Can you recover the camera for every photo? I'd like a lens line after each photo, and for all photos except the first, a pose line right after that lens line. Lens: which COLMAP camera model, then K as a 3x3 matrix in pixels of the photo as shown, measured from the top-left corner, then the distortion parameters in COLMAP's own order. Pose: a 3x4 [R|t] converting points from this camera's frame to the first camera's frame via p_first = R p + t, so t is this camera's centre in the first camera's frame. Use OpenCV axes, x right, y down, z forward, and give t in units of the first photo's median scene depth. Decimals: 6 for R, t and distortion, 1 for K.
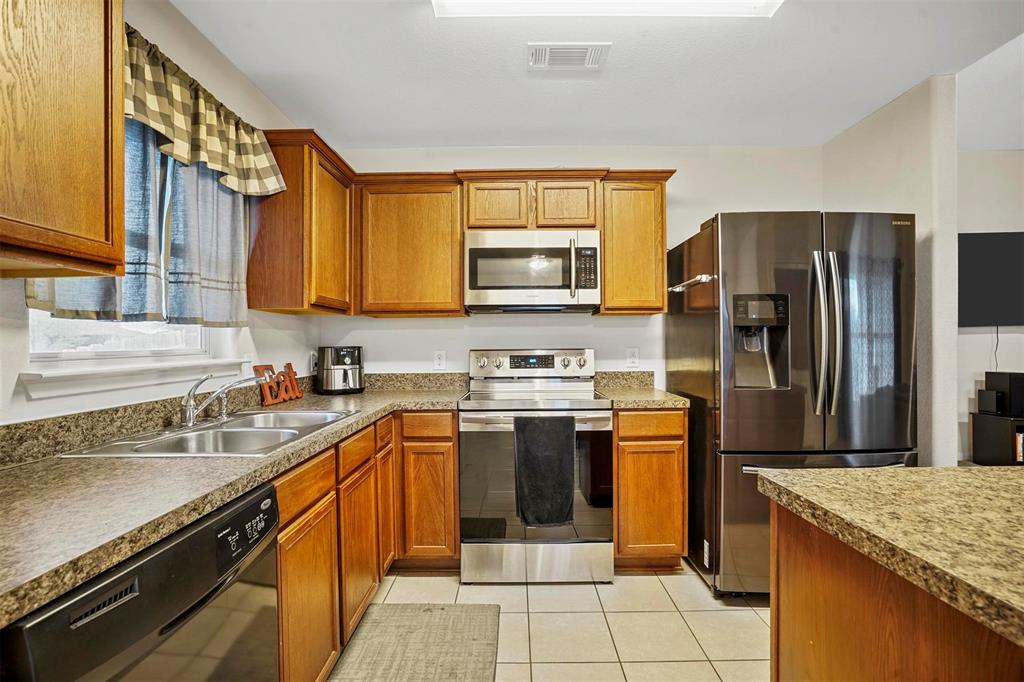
lens RADIAL K [[469.3, 0, 510.2], [0, 469.3, 340.7], [0, 0, 1]] dist [-0.014952, 0.000256]
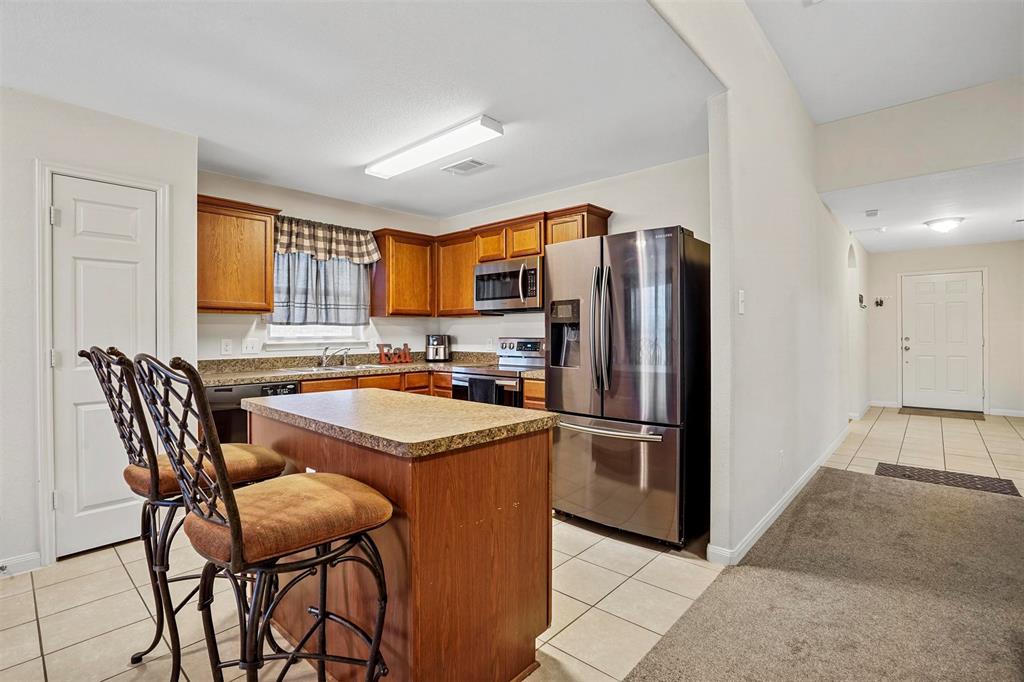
lens RADIAL K [[469.3, 0, 510.1], [0, 469.3, 335.7], [0, 0, 1]] dist [-0.014952, 0.000256]
pose [[0.754642, 0.008525, -0.656081, 1.248406], [0.001522, 0.999890, 0.014743, -0.012989], [0.656135, -0.012124, 0.754546, -0.176181]]
